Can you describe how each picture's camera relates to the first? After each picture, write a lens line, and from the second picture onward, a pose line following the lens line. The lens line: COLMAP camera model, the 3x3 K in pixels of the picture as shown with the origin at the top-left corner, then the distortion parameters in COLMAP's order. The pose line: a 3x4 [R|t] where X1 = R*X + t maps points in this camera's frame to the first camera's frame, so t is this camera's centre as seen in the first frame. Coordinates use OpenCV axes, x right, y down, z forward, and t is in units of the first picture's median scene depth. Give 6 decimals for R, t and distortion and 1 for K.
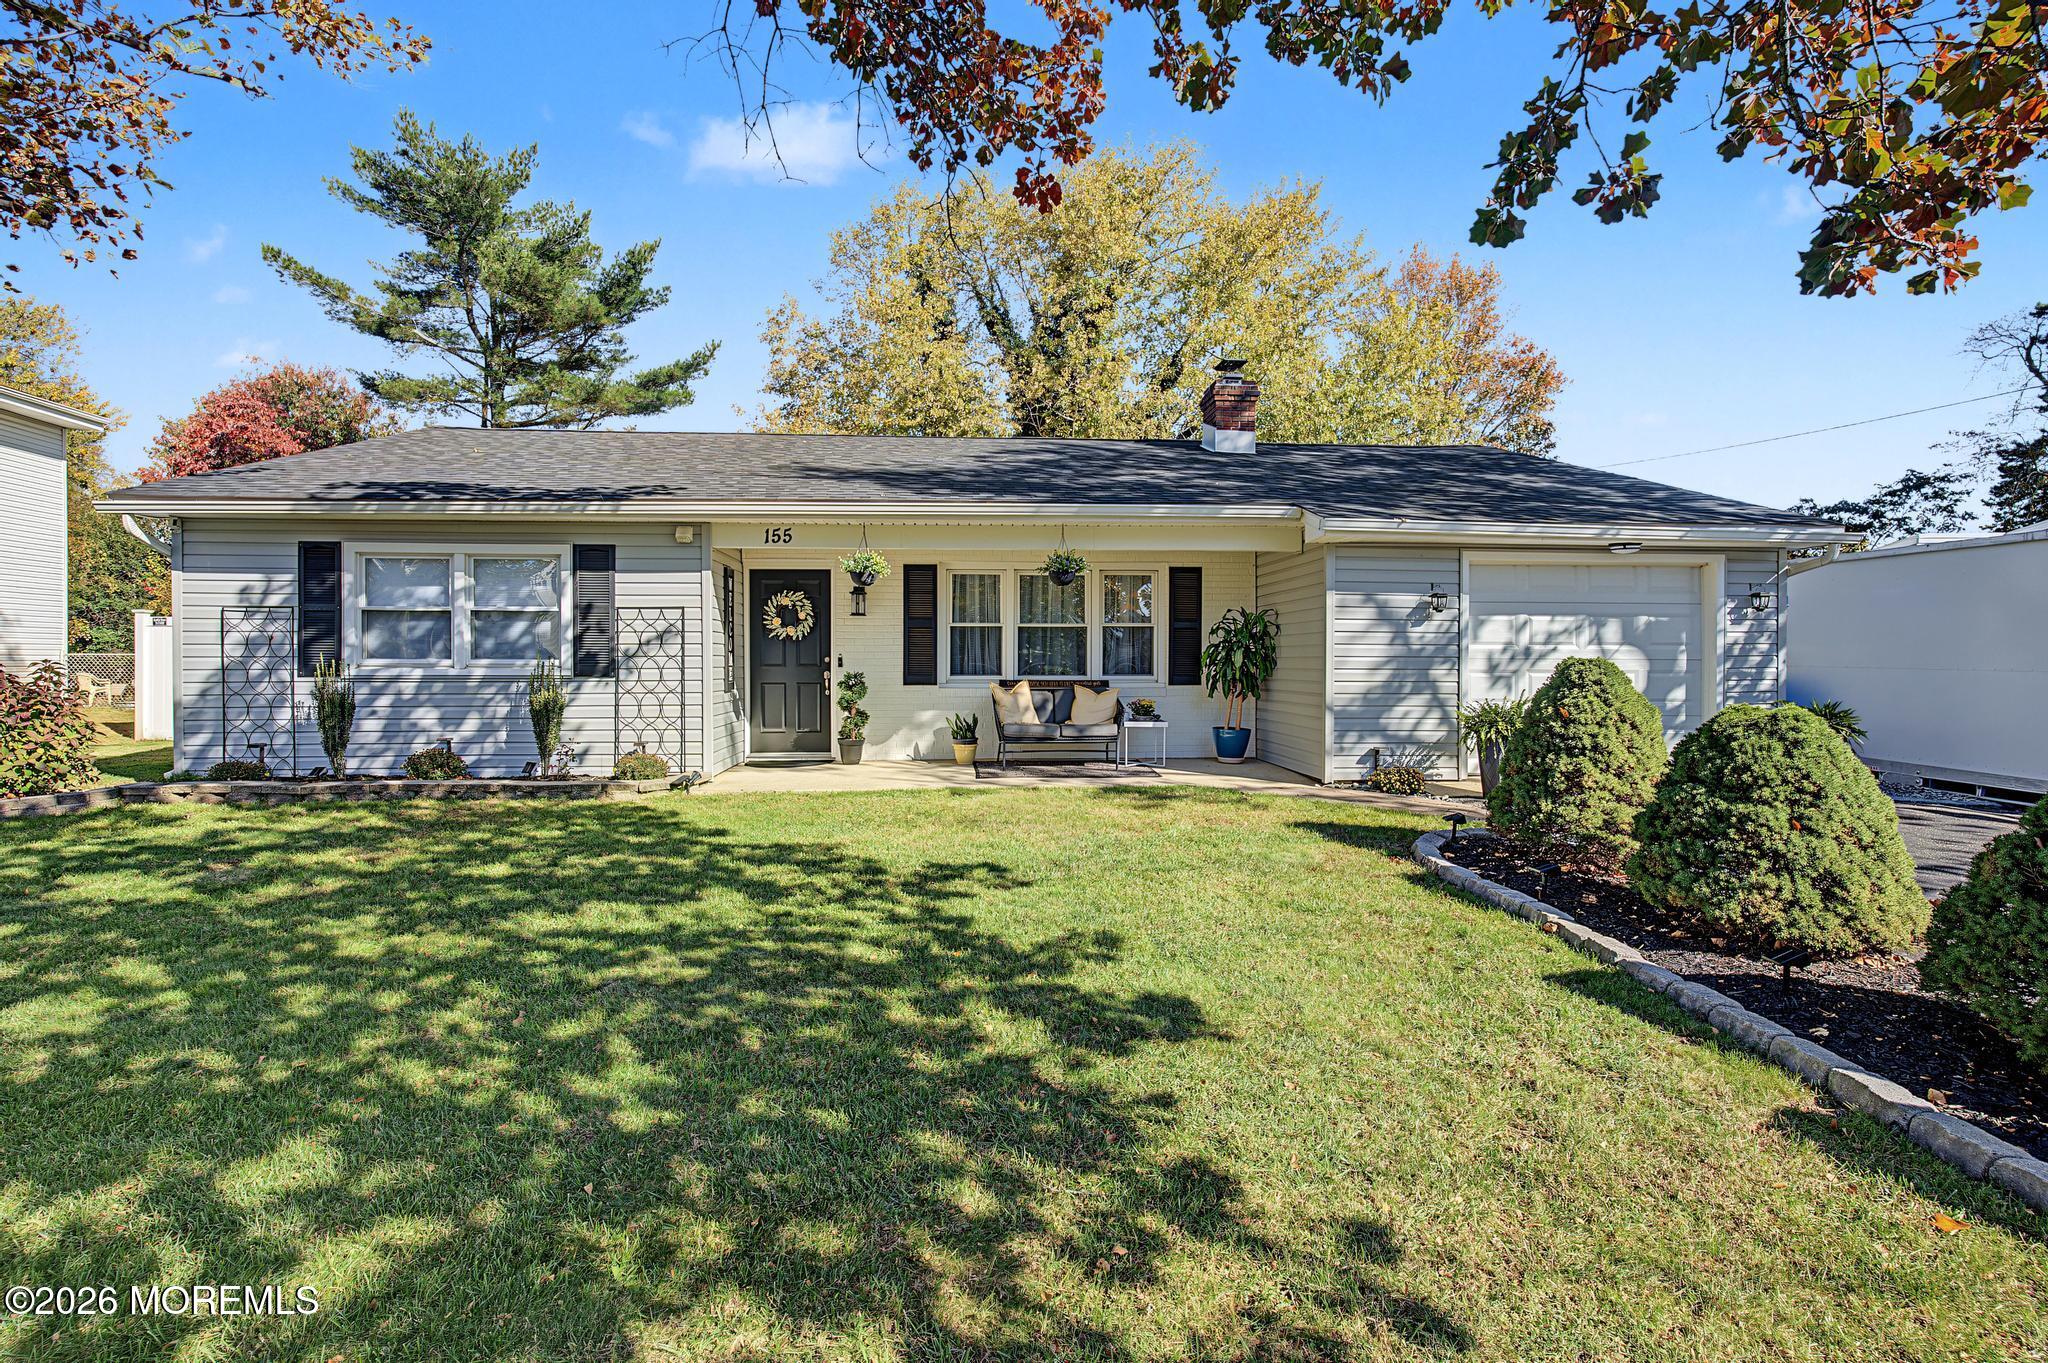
lens RADIAL K [[984.4, 0, 1013.3], [0, 984.4, 676.1], [0, 0, 1]] dist [-0.004744, 0.000270]
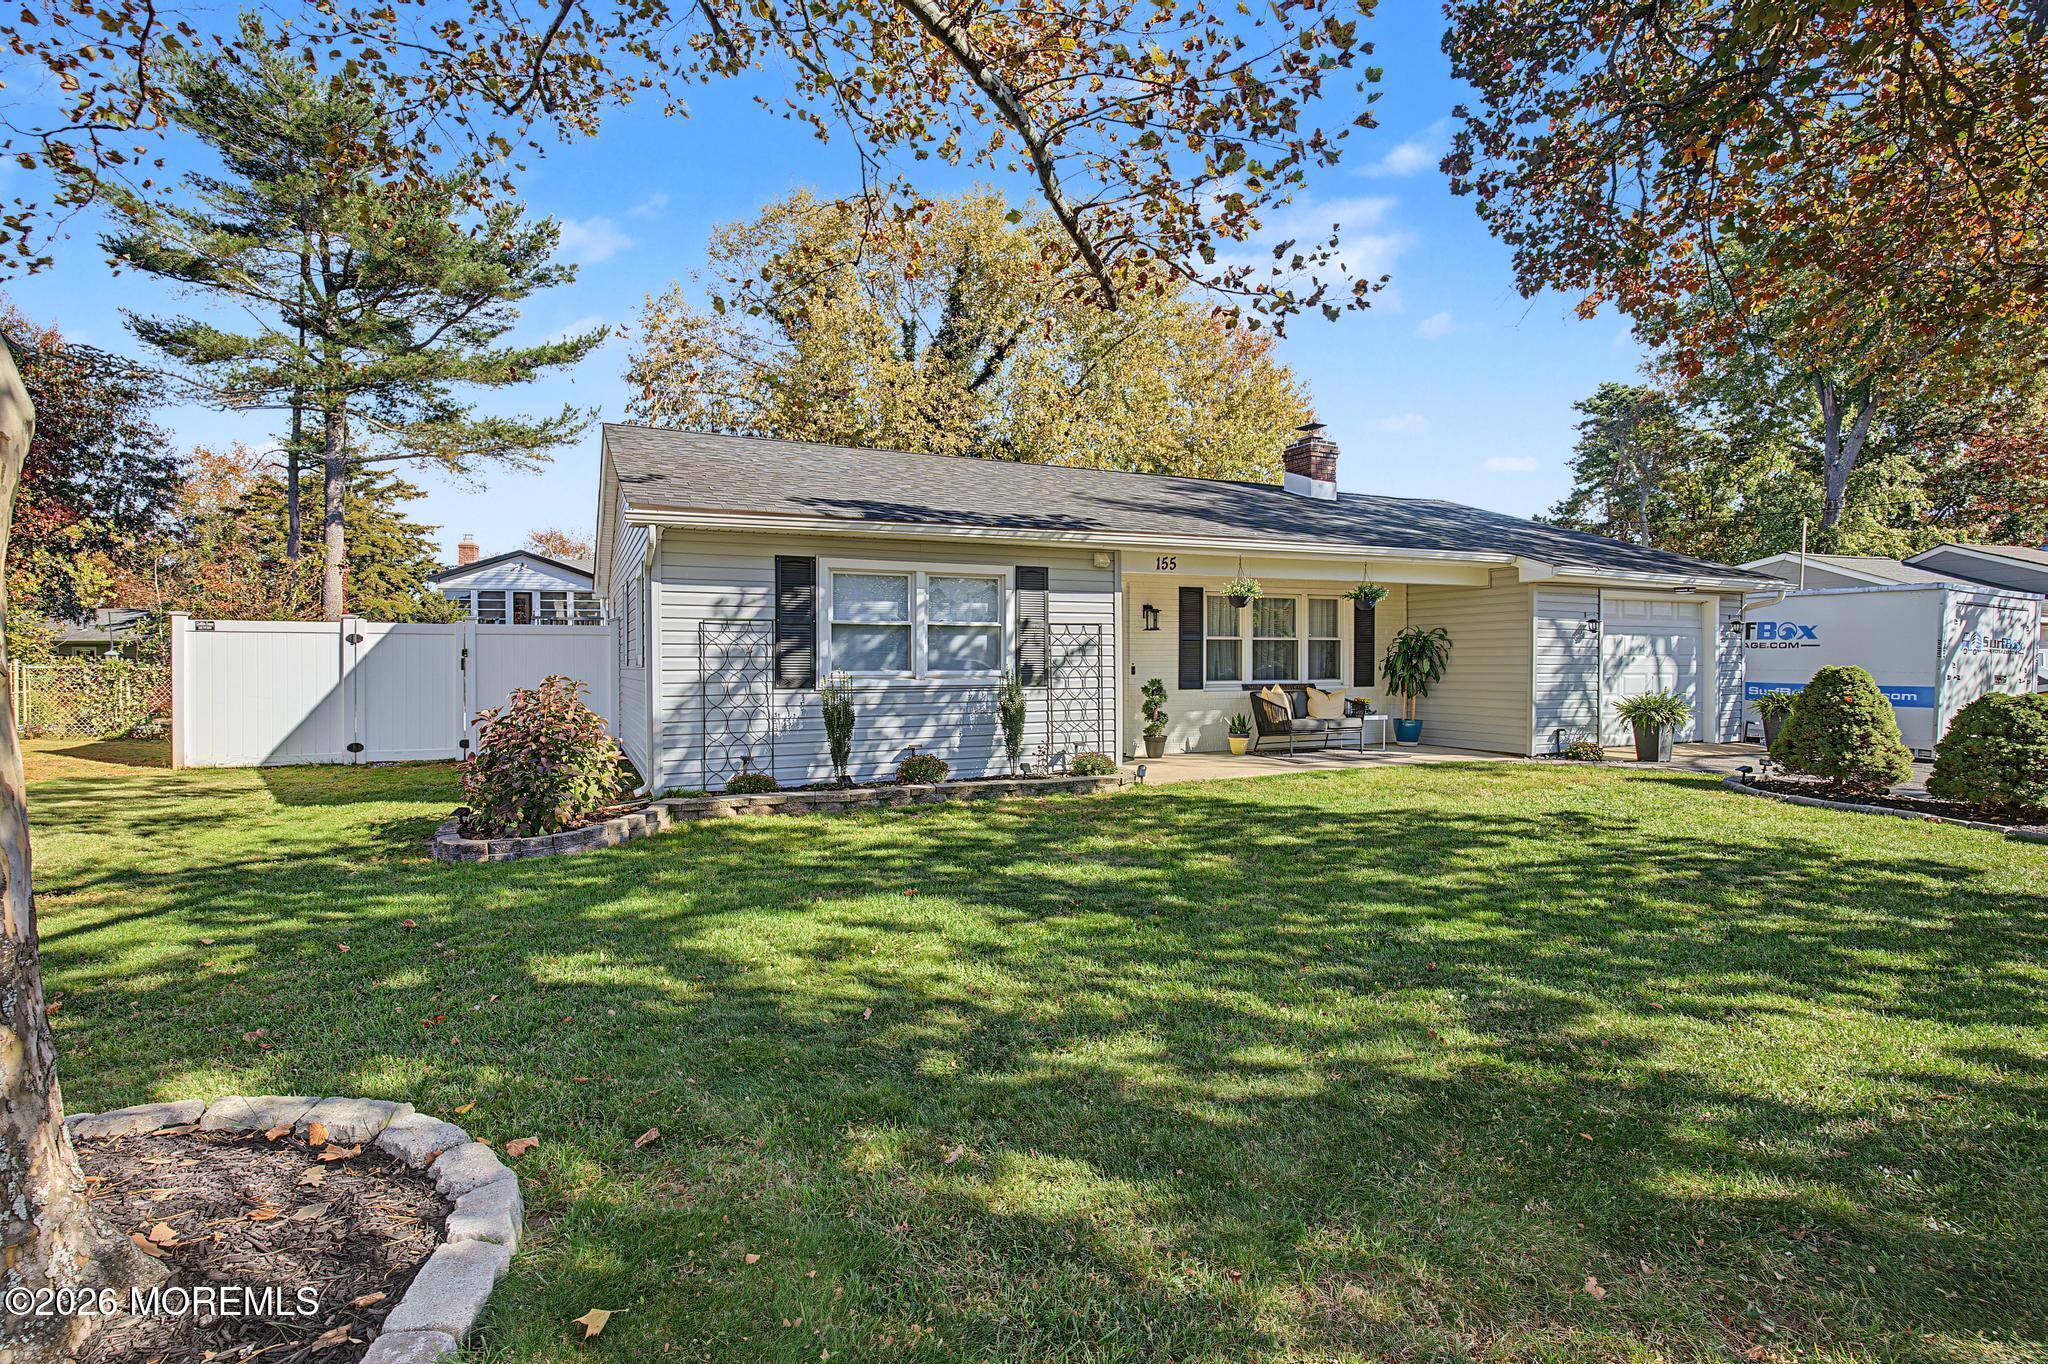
lens RADIAL K [[984.4, 0, 1013.3], [0, 984.4, 676.6], [0, 0, 1]] dist [-0.004744, 0.000270]
pose [[0.936952, -0.008765, 0.349348, -0.830532], [0.009636, 0.999953, -0.000756, -0.008598], [-0.349325, 0.004075, 0.936993, -0.035215]]
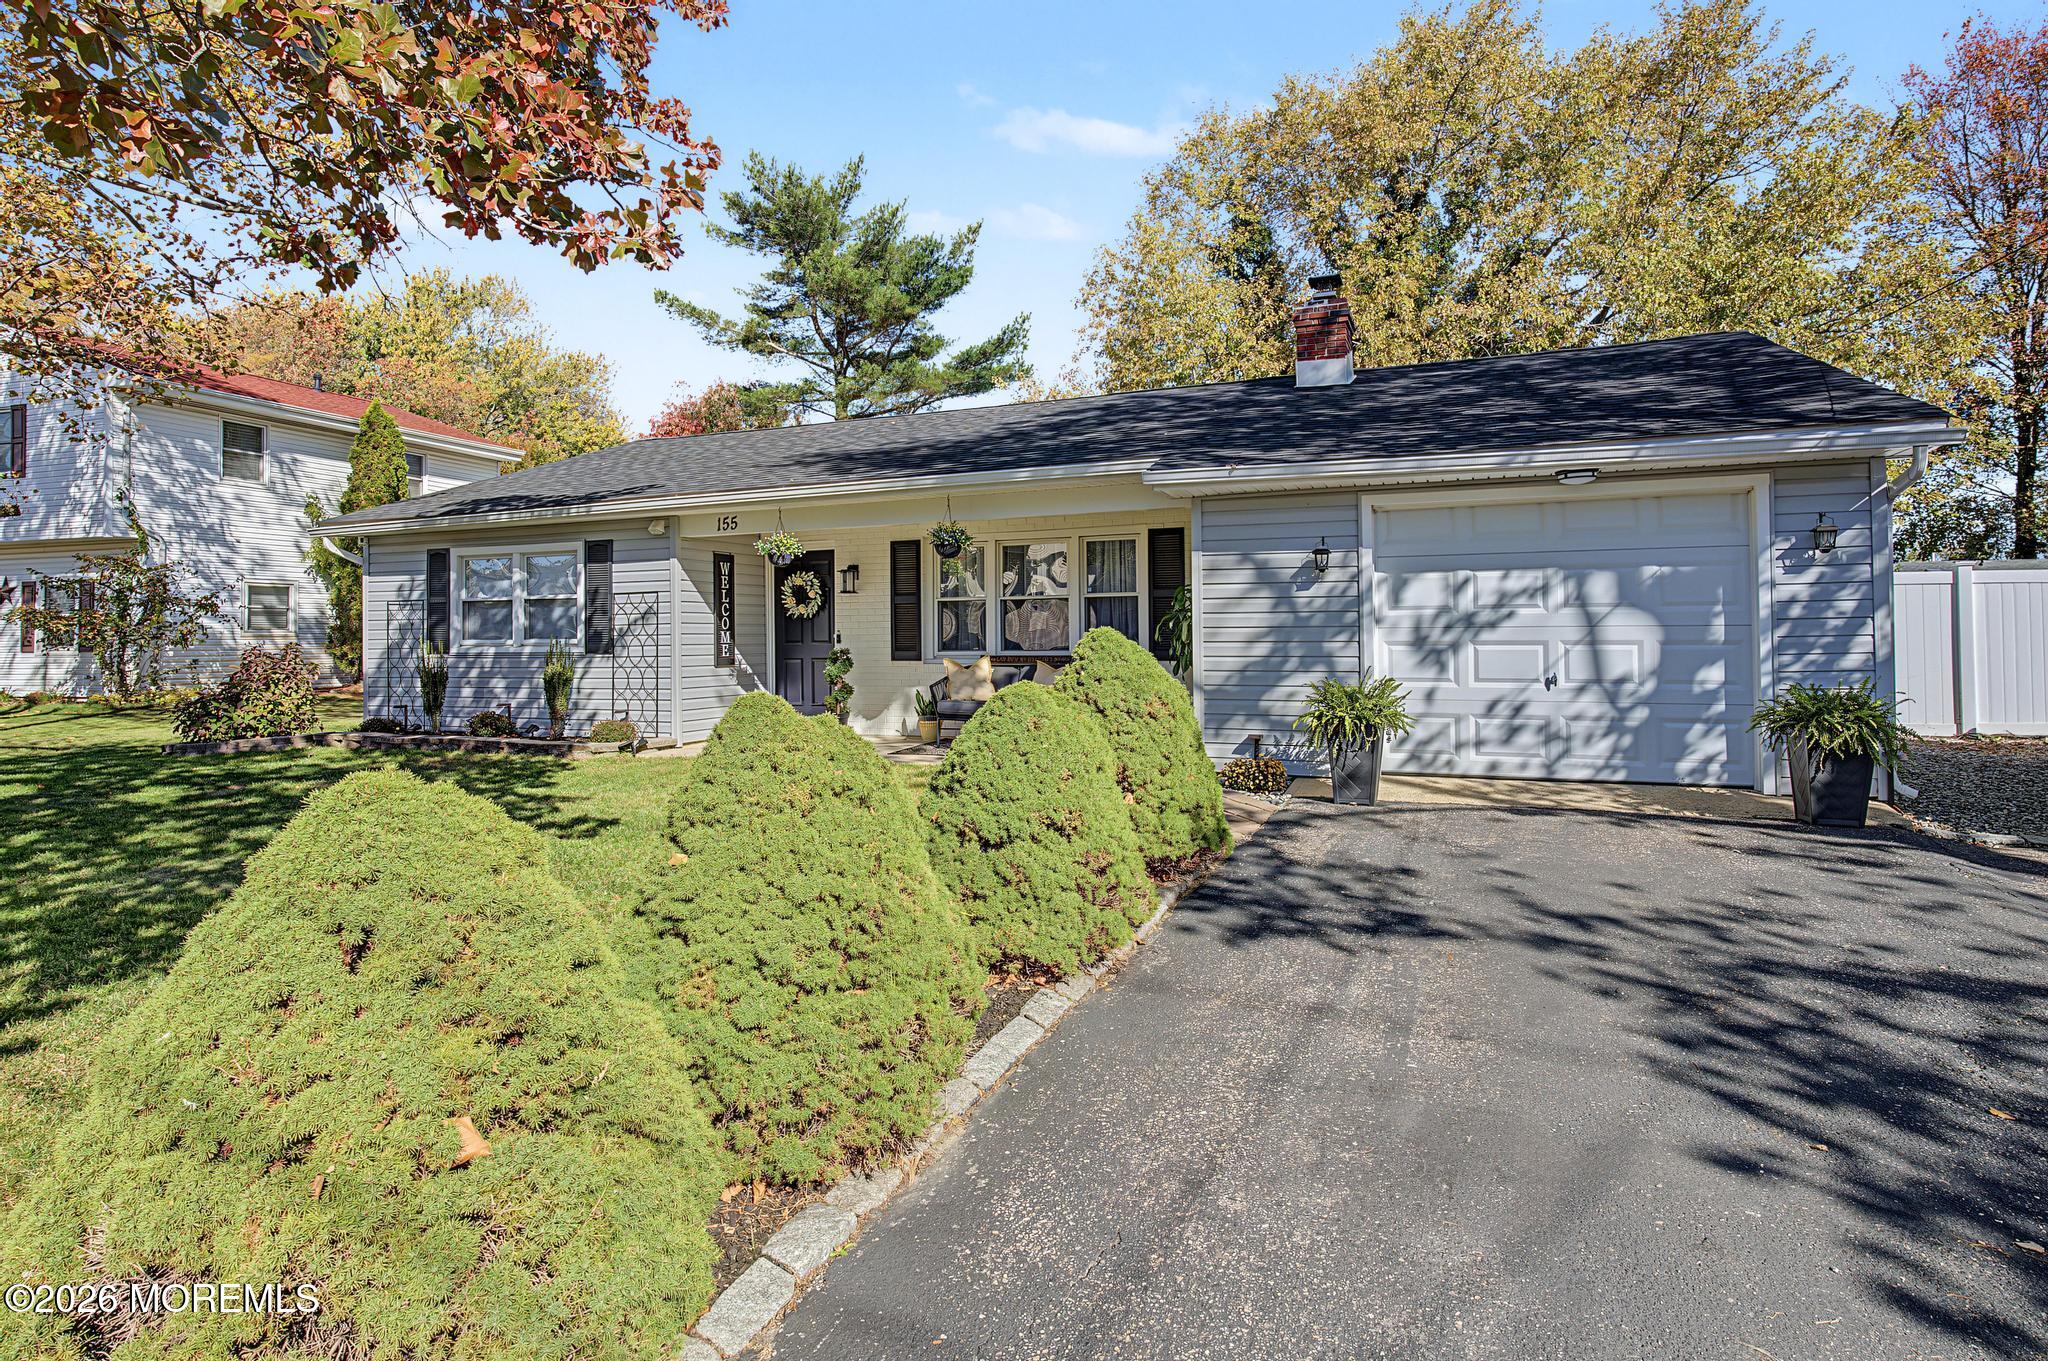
lens RADIAL K [[1098.0, 0, 1027.7], [0, 1098.0, 630.6], [0, 0, 1]] dist [0.001010, -0.000194]
pose [[0.890571, -0.011889, -0.454689, 0.617535], [0.003596, 0.999811, -0.019098, 0.000588], [0.454830, 0.015373, 0.890446, 0.070481]]
